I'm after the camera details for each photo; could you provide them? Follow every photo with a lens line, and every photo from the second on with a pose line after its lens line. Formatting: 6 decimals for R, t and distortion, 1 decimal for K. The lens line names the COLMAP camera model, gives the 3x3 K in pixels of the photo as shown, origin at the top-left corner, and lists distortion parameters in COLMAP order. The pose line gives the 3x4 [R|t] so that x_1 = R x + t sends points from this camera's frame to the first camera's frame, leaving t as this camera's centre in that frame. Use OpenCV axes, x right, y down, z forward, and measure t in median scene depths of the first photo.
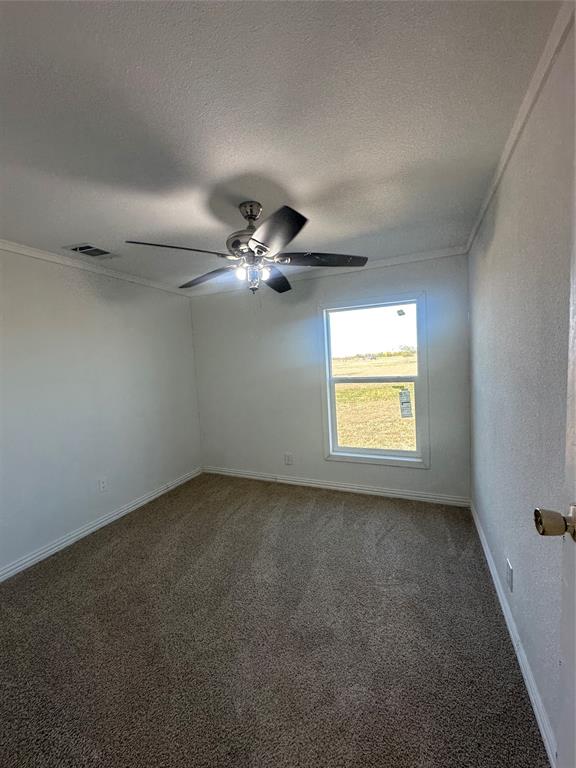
lens RADIAL K [[306.4, 0, 290.1], [0, 306.4, 383.0], [0, 0, 1]] dist [-0.004241, 0.000588]
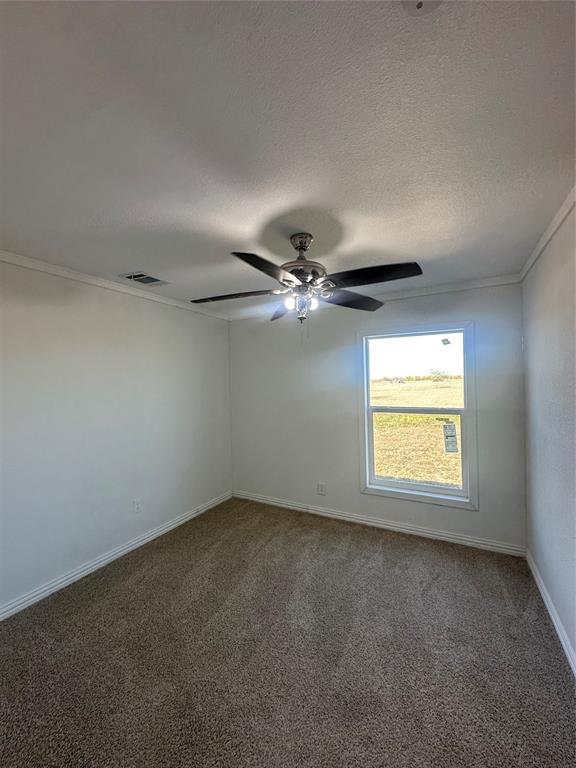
lens RADIAL K [[306.4, 0, 289.1], [0, 306.4, 381.6], [0, 0, 1]] dist [-0.004241, 0.000588]
pose [[0.996081, 0.031643, -0.082591, -0.053881], [-0.037383, 0.996922, -0.068909, -0.024655], [0.080157, 0.071727, 0.994198, 0.018374]]
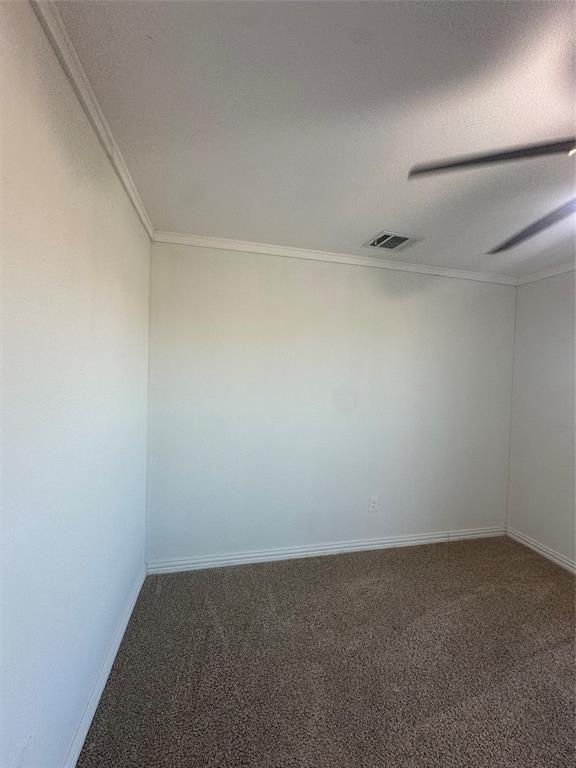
lens RADIAL K [[306.4, 0, 290.5], [0, 306.4, 382.4], [0, 0, 1]] dist [-0.004241, 0.000588]
pose [[0.593933, 0.086203, -0.799883, -0.076357], [-0.119542, 0.992662, 0.018216, -0.010503], [0.795583, 0.084801, 0.599880, 0.268026]]
